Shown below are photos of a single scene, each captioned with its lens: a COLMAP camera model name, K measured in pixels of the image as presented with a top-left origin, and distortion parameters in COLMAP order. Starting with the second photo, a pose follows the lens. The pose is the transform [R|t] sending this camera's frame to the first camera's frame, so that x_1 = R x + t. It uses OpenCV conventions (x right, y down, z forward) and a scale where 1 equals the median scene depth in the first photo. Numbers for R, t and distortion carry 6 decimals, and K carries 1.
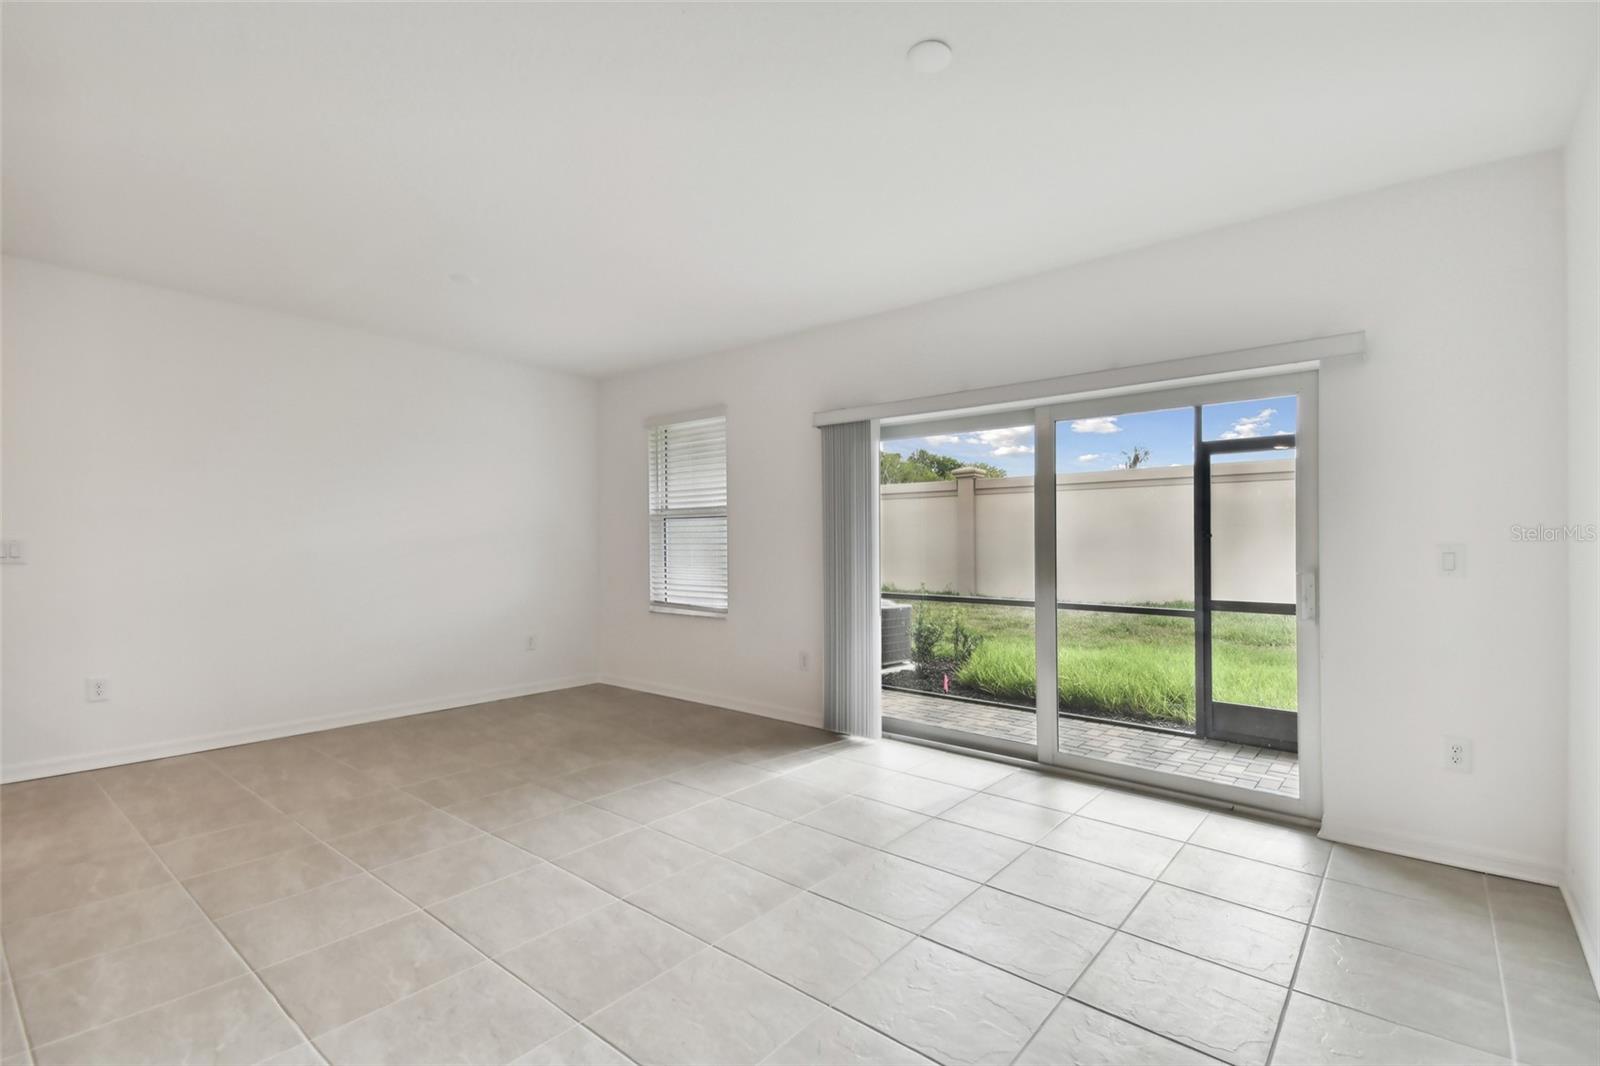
lens RADIAL K [[705.0, 0, 782.5], [0, 705.0, 561.5], [0, 0, 1]] dist [0.034856, -0.009653]
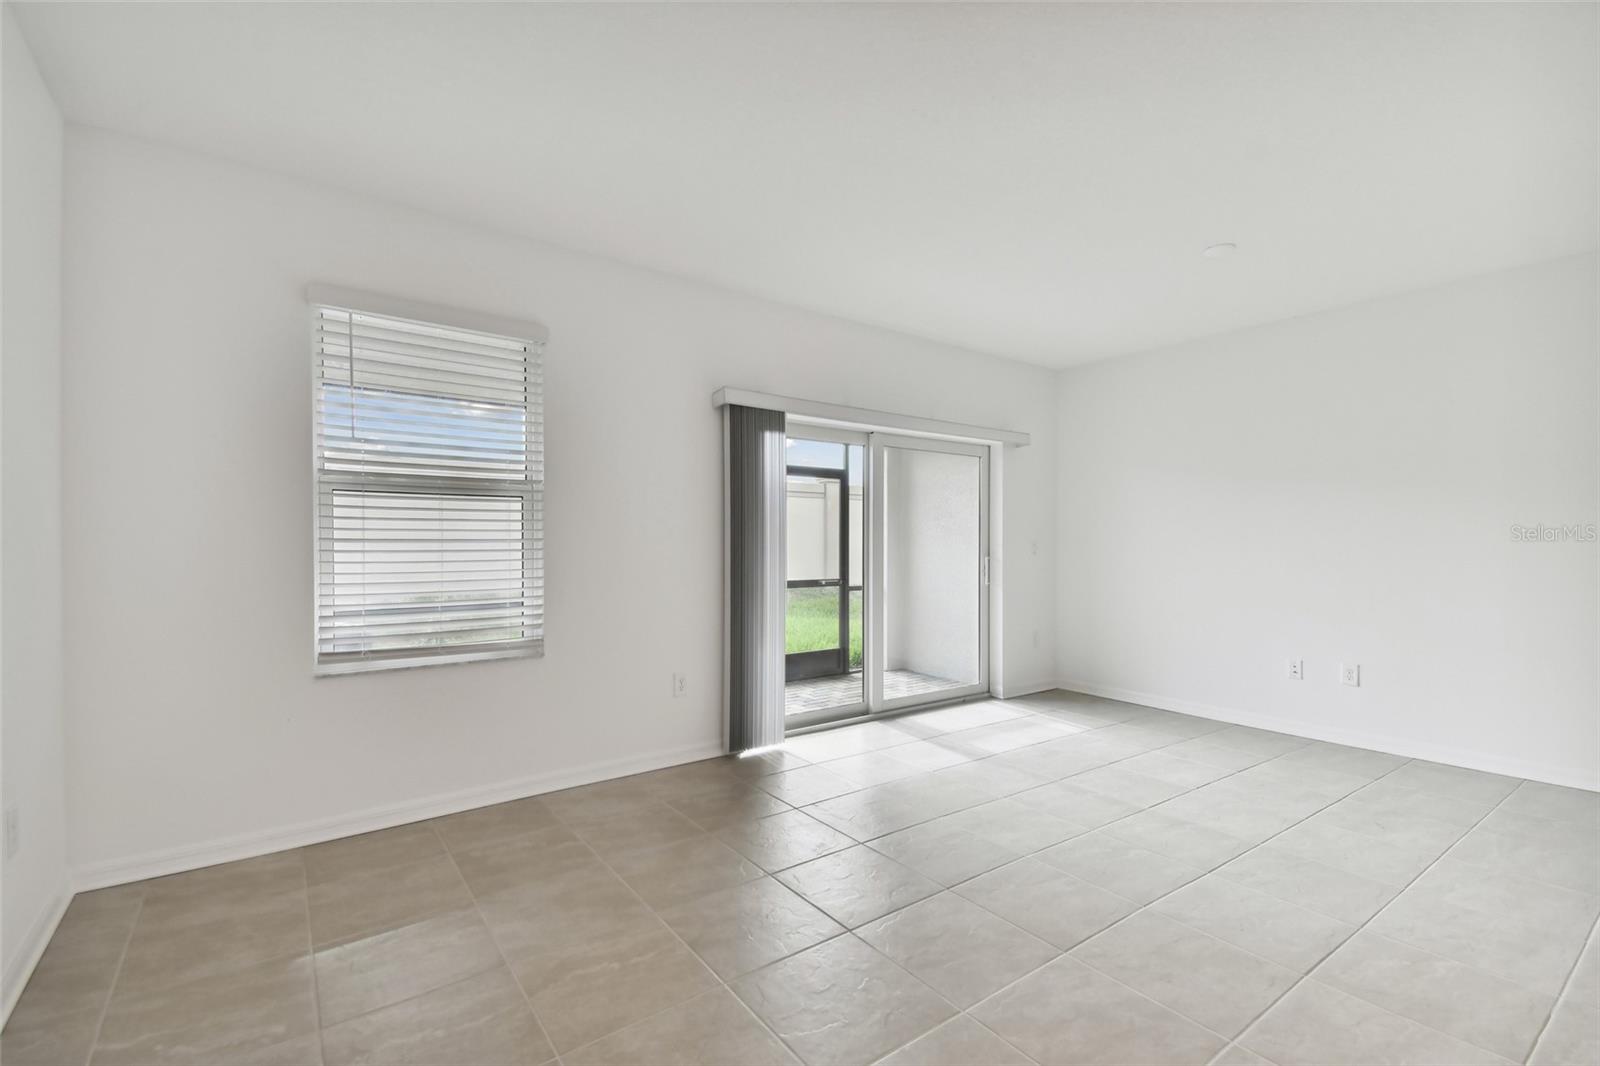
lens RADIAL K [[705.0, 0, 802.8], [0, 705.0, 539.0], [0, 0, 1]] dist [0.034856, -0.009653]
pose [[0.239545, -0.003317, 0.970880, -0.688388], [0.019998, 0.999799, -0.001518, -0.020974], [-0.970679, 0.019779, 0.239563, 0.634892]]
